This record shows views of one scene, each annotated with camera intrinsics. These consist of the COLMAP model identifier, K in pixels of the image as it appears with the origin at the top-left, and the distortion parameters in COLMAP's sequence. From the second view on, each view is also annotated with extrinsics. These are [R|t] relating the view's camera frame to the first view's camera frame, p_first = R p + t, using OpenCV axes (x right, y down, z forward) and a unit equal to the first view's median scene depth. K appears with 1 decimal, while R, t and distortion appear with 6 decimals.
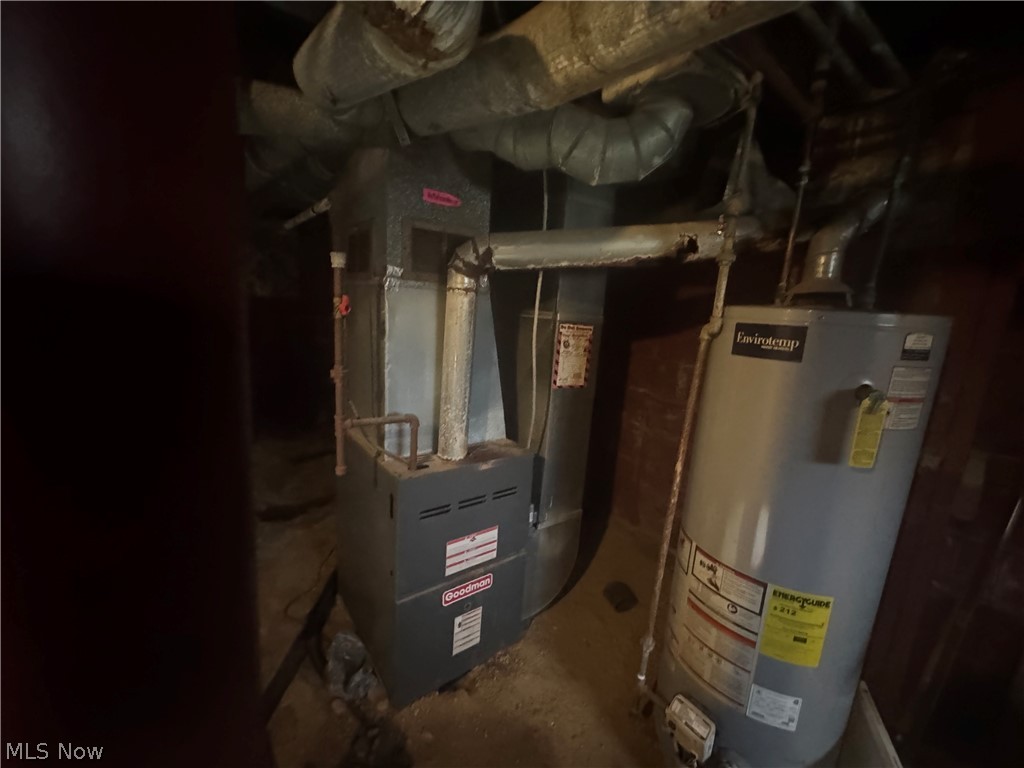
lens RADIAL K [[412.1, 0, 512.3], [0, 412.1, 383.9], [0, 0, 1]] dist [-0.003215, 0.001134]
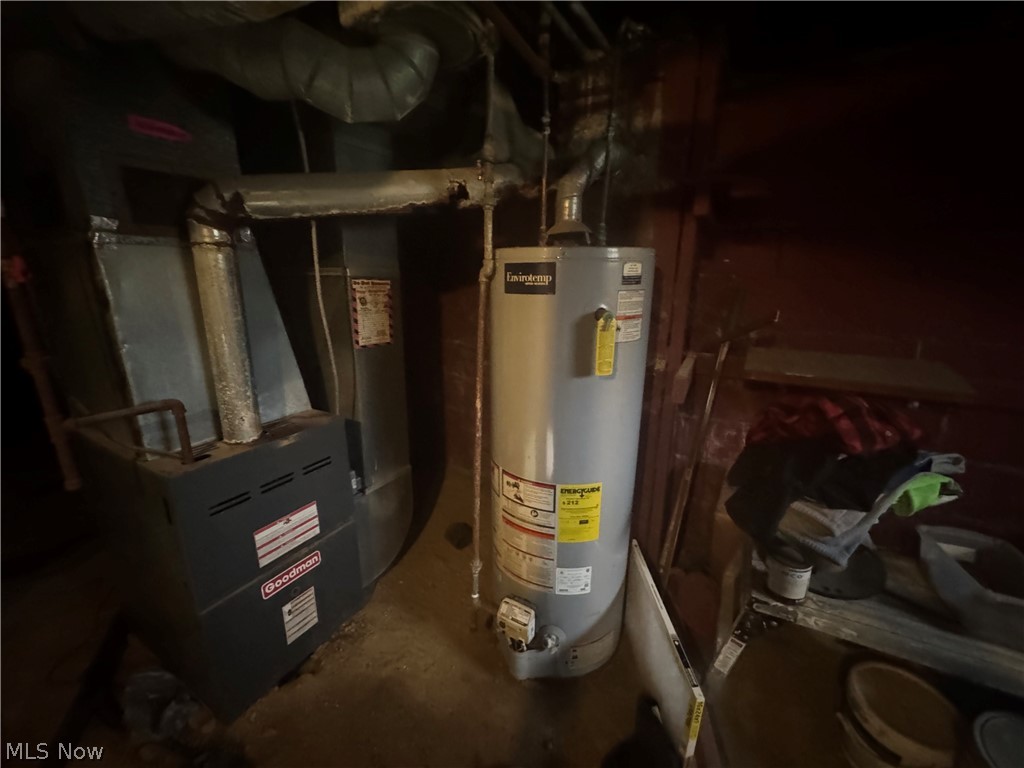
lens RADIAL K [[412.1, 0, 510.1], [0, 412.1, 382.6], [0, 0, 1]] dist [-0.003215, 0.001134]
pose [[0.918045, -0.159471, 0.362991, 0.094916], [0.126258, 0.985469, 0.113620, 0.034440], [-0.375836, -0.058478, 0.924839, -0.029468]]
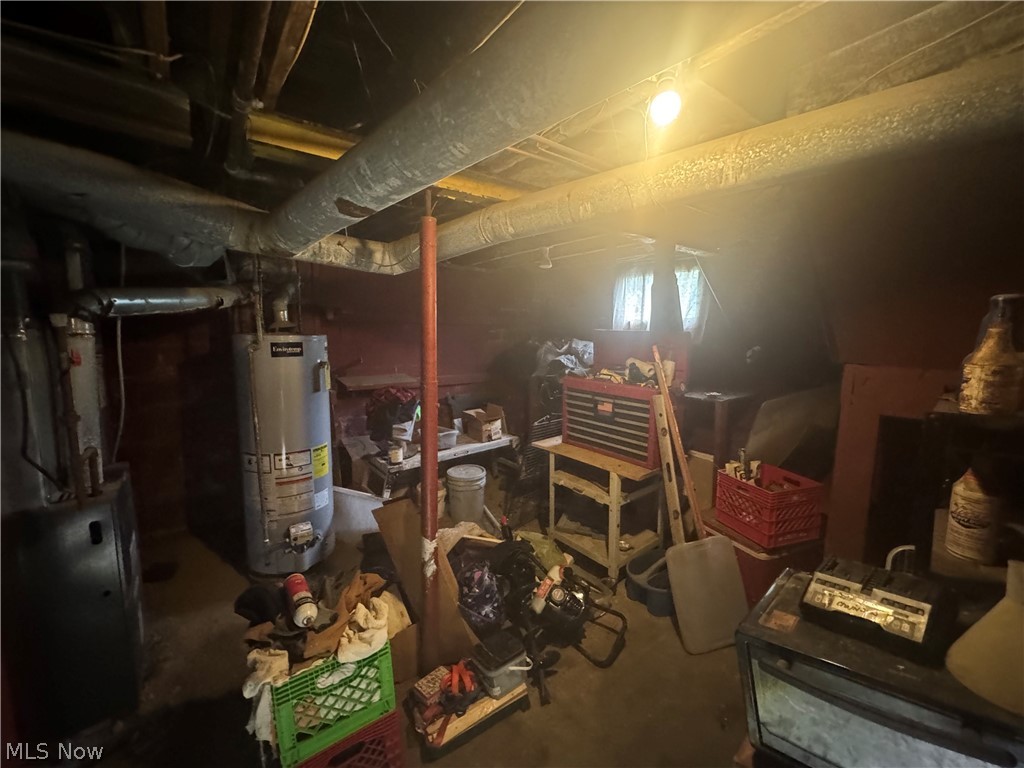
lens RADIAL K [[412.1, 0, 509.0], [0, 412.1, 379.8], [0, 0, 1]] dist [-0.003215, 0.001134]
pose [[-0.031873, -0.178092, 0.983497, -1.431432], [0.170795, 0.968554, 0.180921, -0.117876], [-0.984791, 0.173743, -0.000454, -0.173567]]
